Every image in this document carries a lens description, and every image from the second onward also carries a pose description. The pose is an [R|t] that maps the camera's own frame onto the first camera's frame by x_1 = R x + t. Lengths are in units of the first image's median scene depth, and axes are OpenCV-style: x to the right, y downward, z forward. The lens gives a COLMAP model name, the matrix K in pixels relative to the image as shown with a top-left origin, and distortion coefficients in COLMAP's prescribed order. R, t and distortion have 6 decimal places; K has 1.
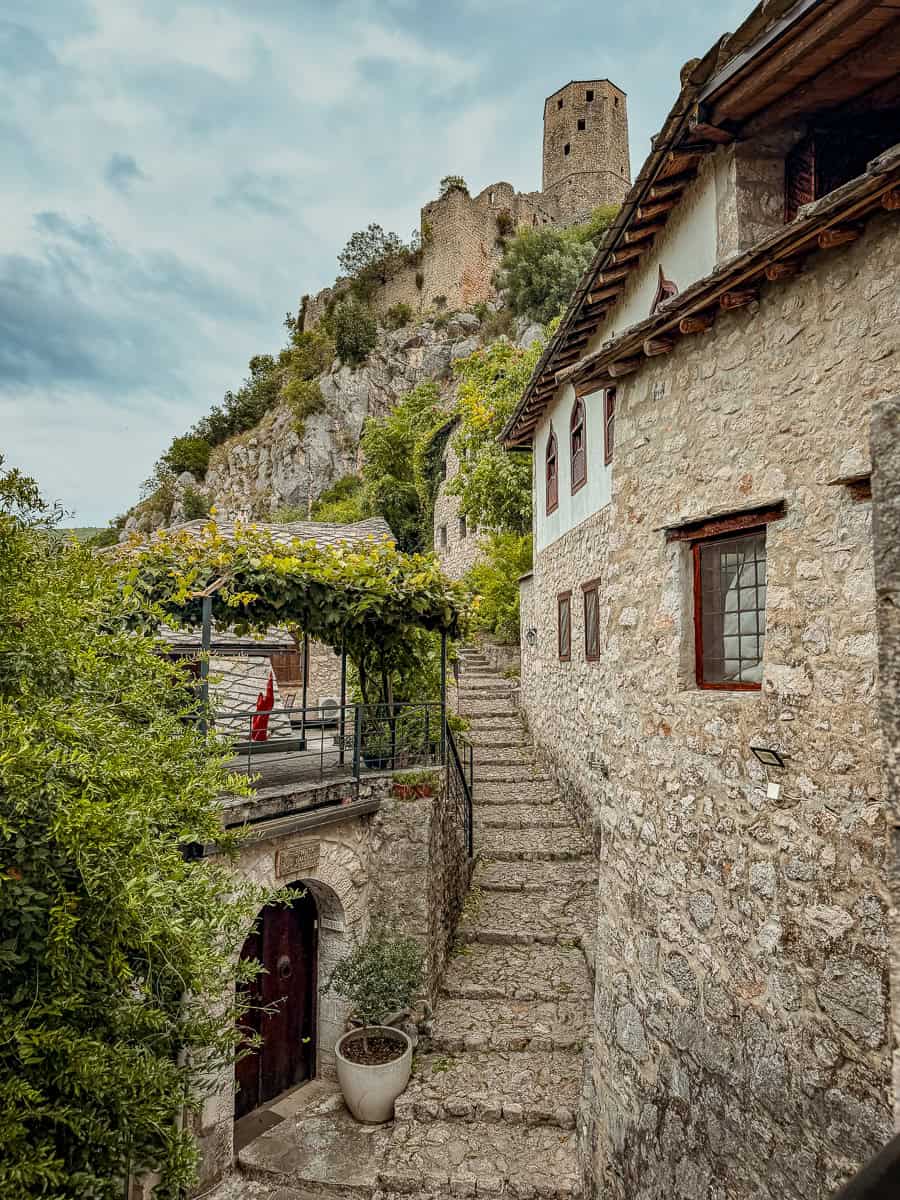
lens RADIAL K [[891.8, 0, 475.7], [0, 891.8, 639.2], [0, 0, 1]] dist [0.061628, -0.109909]
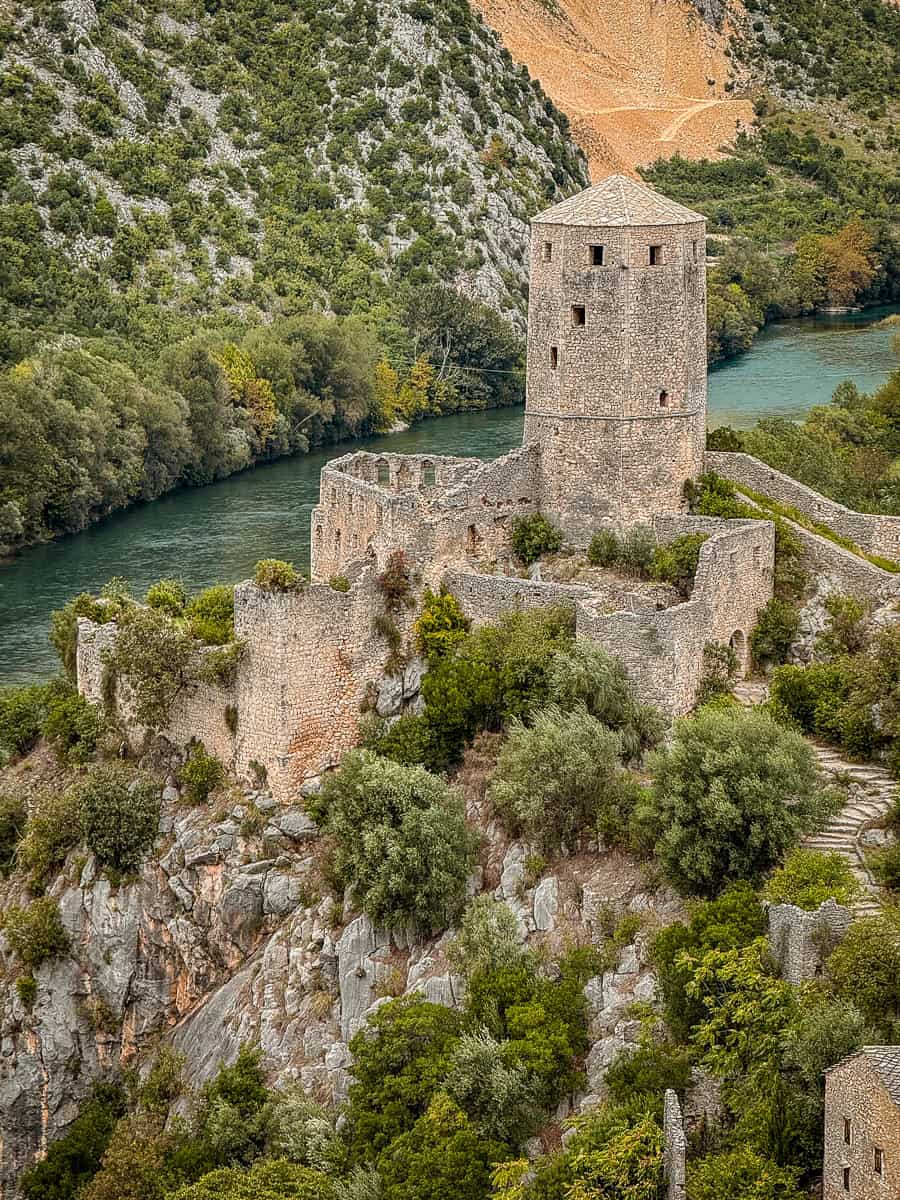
lens RADIAL K [[4665.9, 0, 575.0], [0, 4665.9, 676.3], [0, 0, 1]] dist [0.302434, 0.000000]
pose [[0.966545, 0.055048, -0.250522, 0.920116], [0.004267, 0.973113, 0.230289, -1.147658], [0.256463, -0.223654, 0.940322, -1.781358]]
